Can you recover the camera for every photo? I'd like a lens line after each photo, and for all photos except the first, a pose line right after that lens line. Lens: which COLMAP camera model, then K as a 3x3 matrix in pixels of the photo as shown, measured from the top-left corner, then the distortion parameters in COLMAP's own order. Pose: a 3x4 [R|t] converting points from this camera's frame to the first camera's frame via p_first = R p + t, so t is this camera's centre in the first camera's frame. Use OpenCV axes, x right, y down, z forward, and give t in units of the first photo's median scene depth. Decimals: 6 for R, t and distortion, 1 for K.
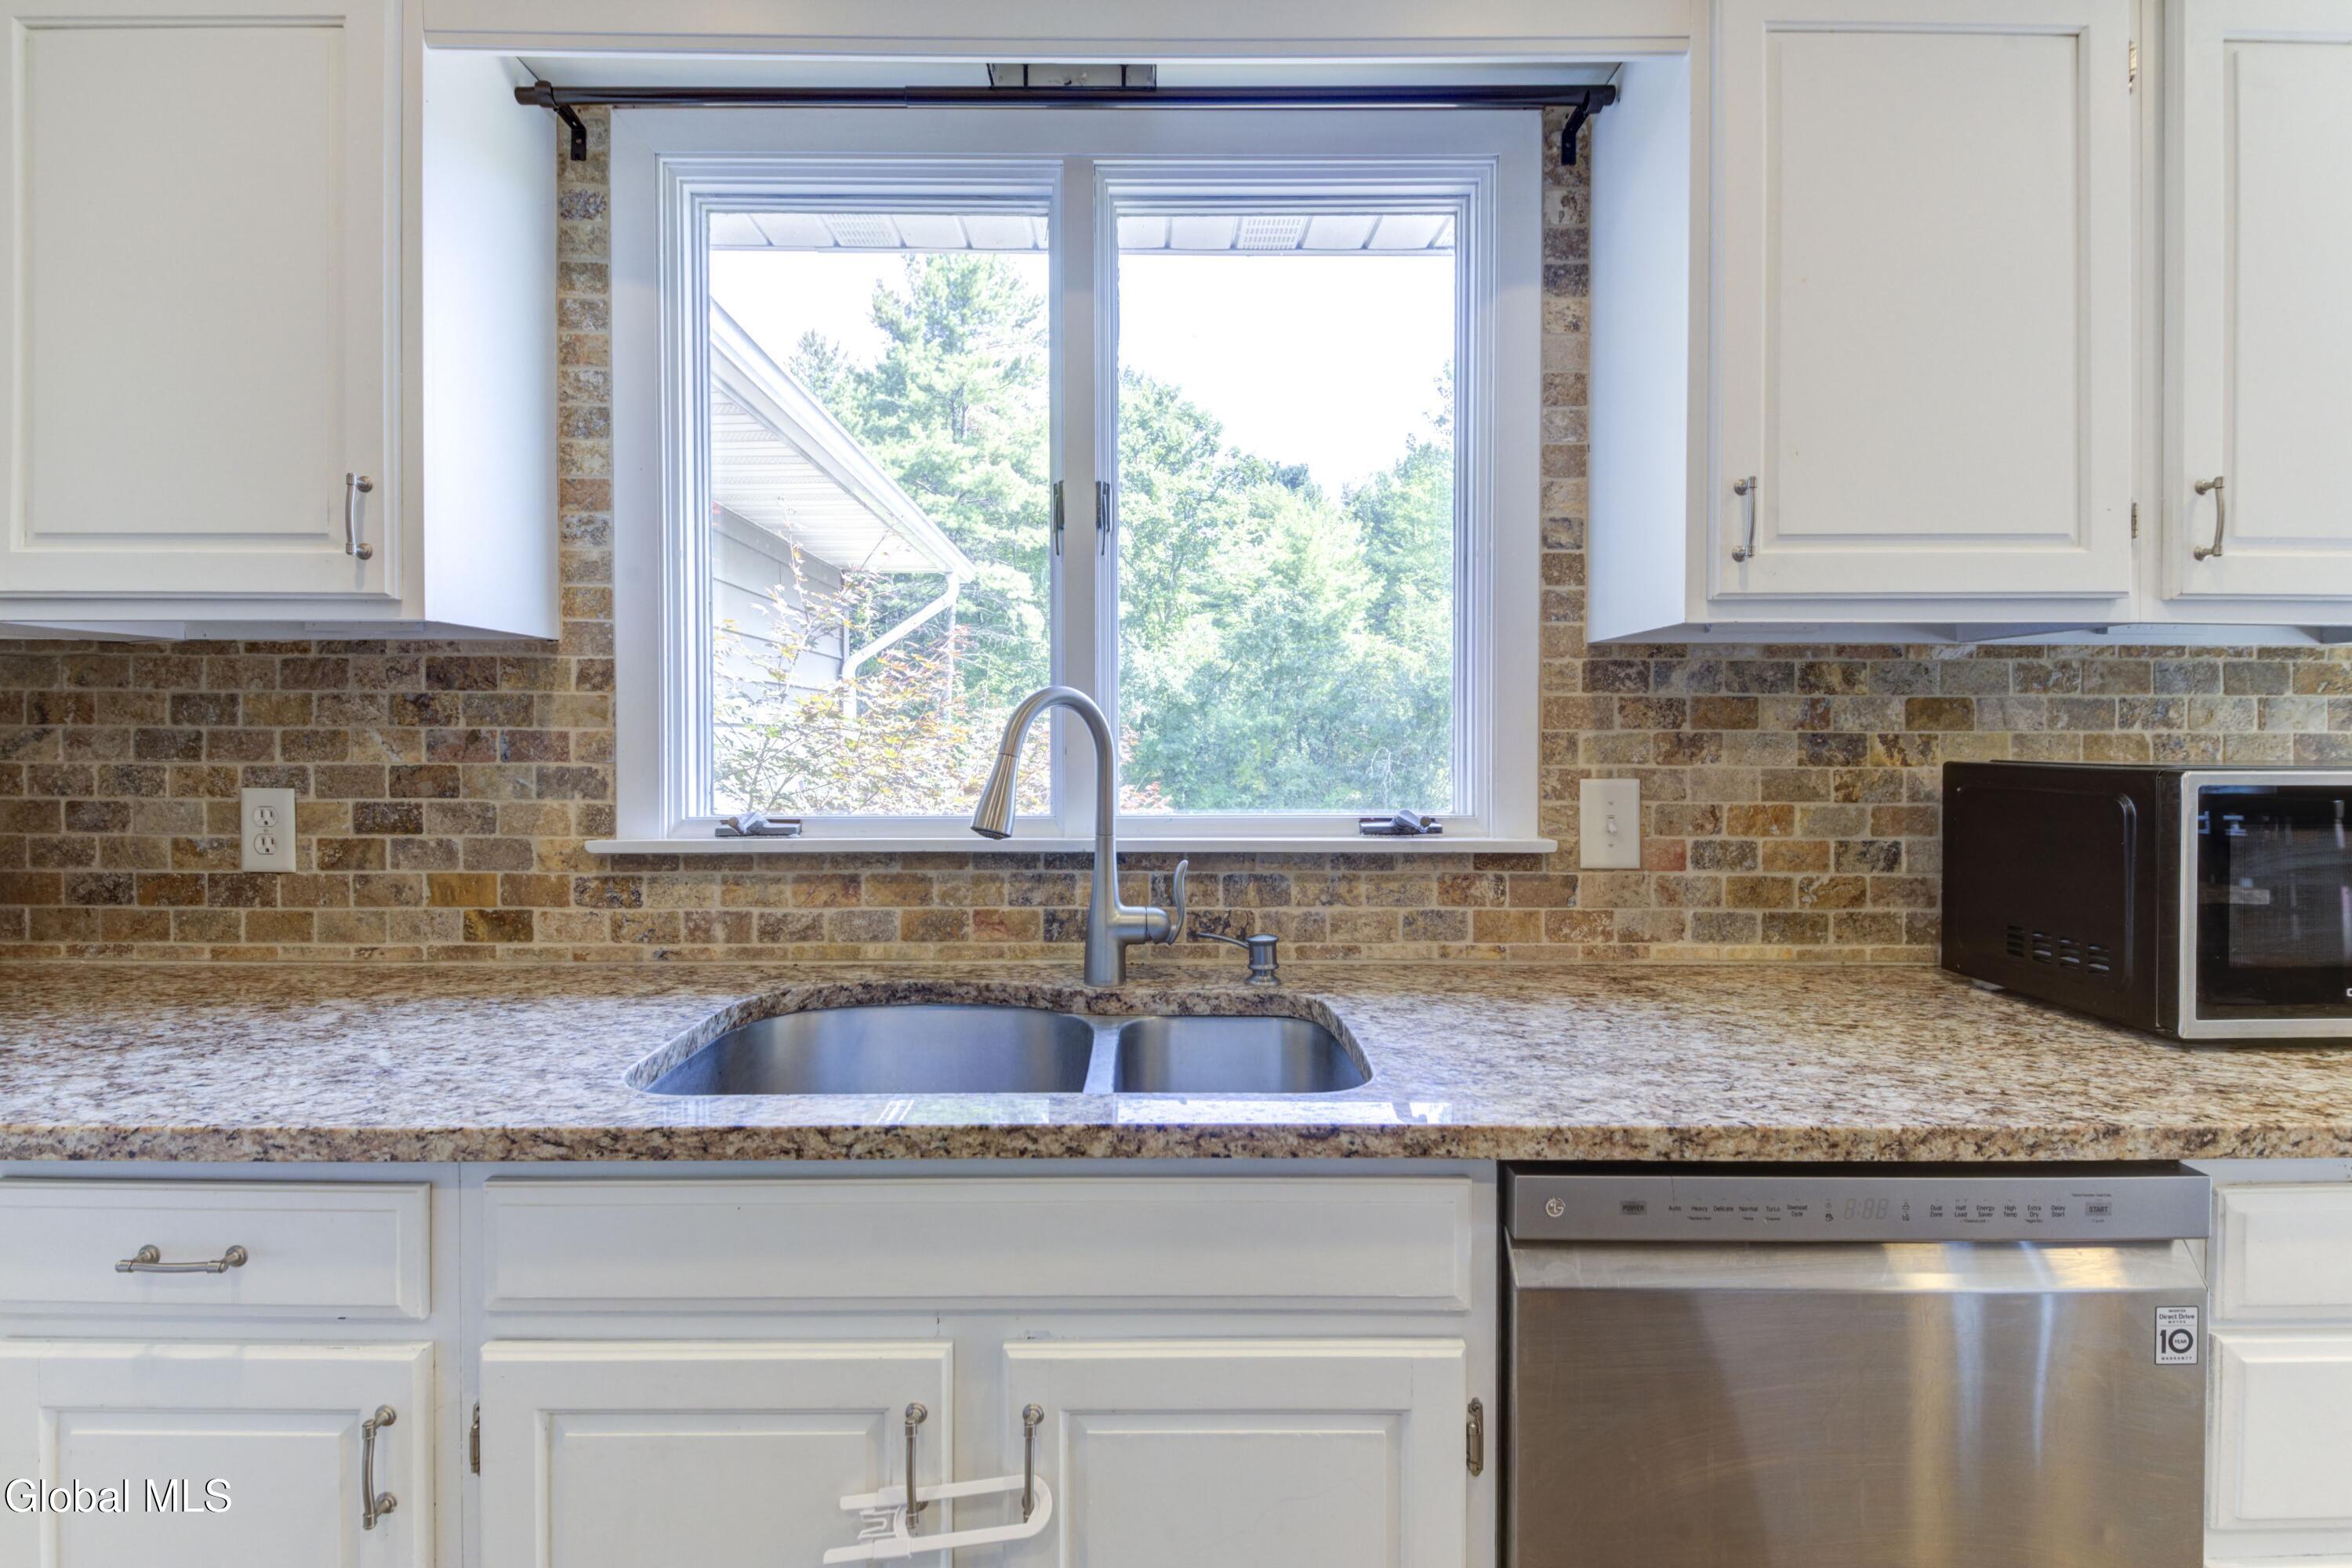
lens RADIAL K [[1072.7, 0, 1155.4], [0, 1072.7, 732.6], [0, 0, 1]] dist [0.003783, -0.004854]
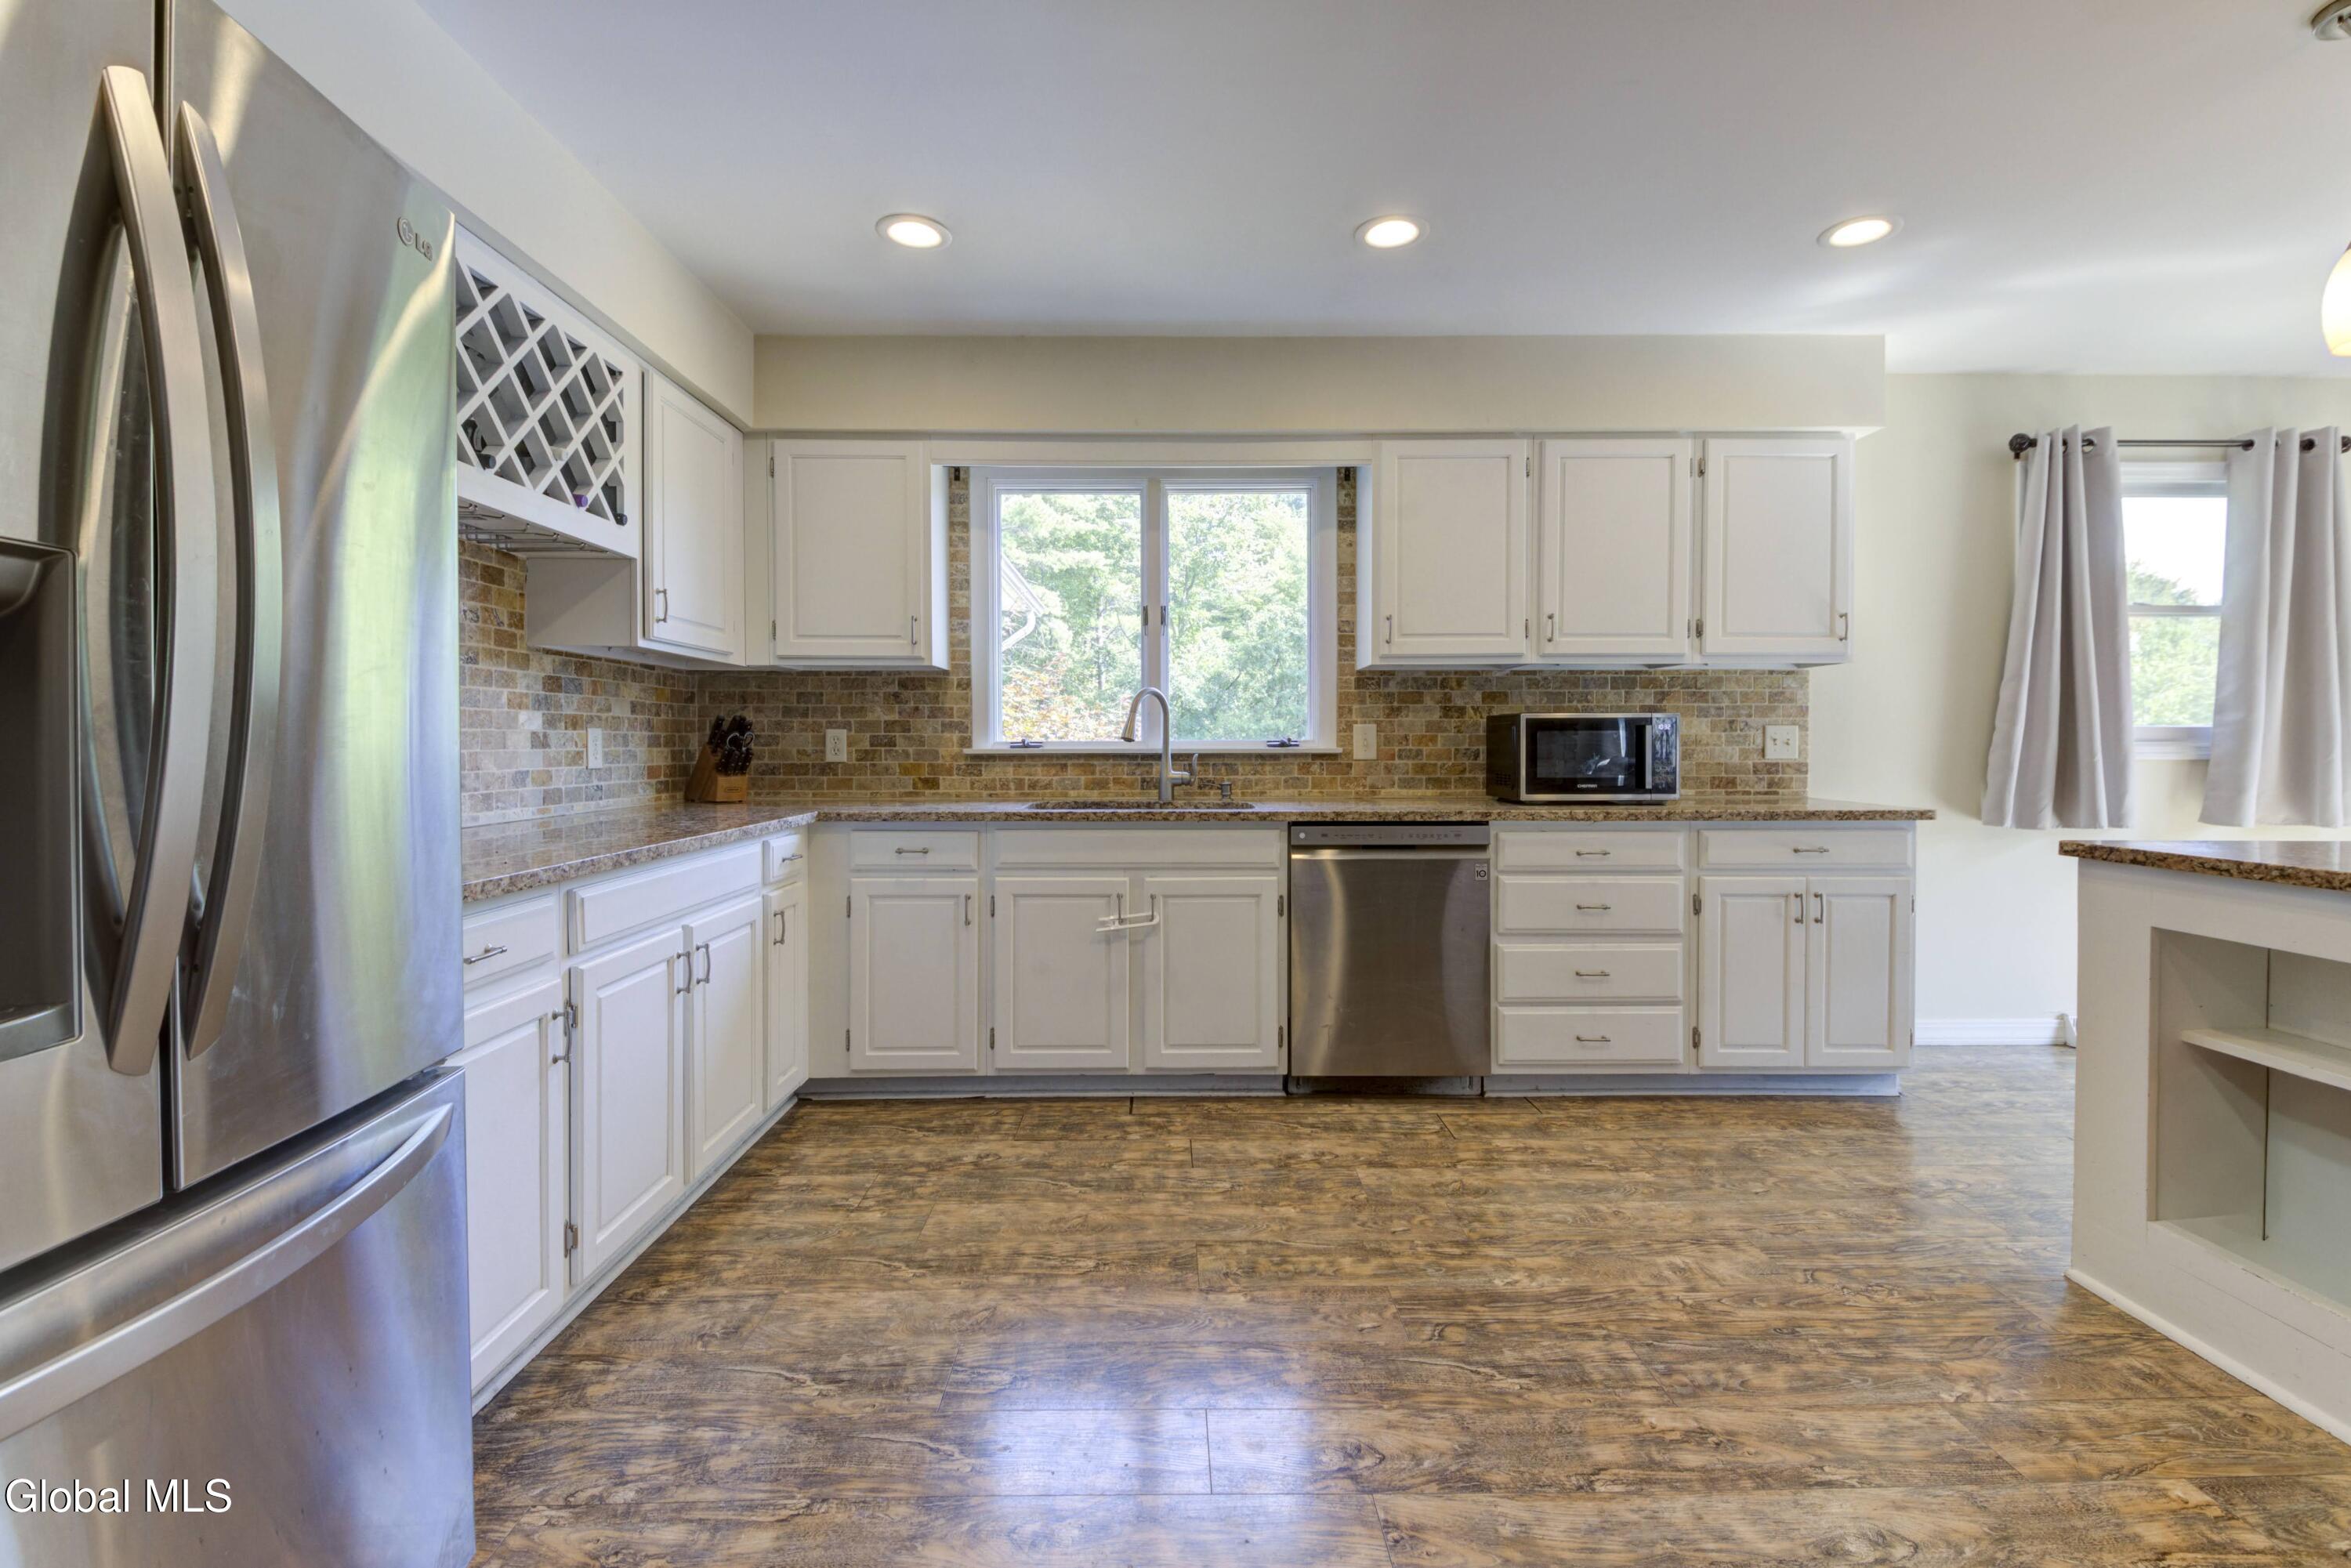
lens RADIAL K [[1072.2, 0, 1172.6], [0, 1072.2, 768.8], [0, 0, 1]] dist [0.003783, -0.004854]
pose [[0.999984, -0.003418, 0.004507, -0.040782], [0.003302, 0.999671, 0.025424, 0.083047], [-0.004593, -0.025409, 0.999667, -1.533359]]
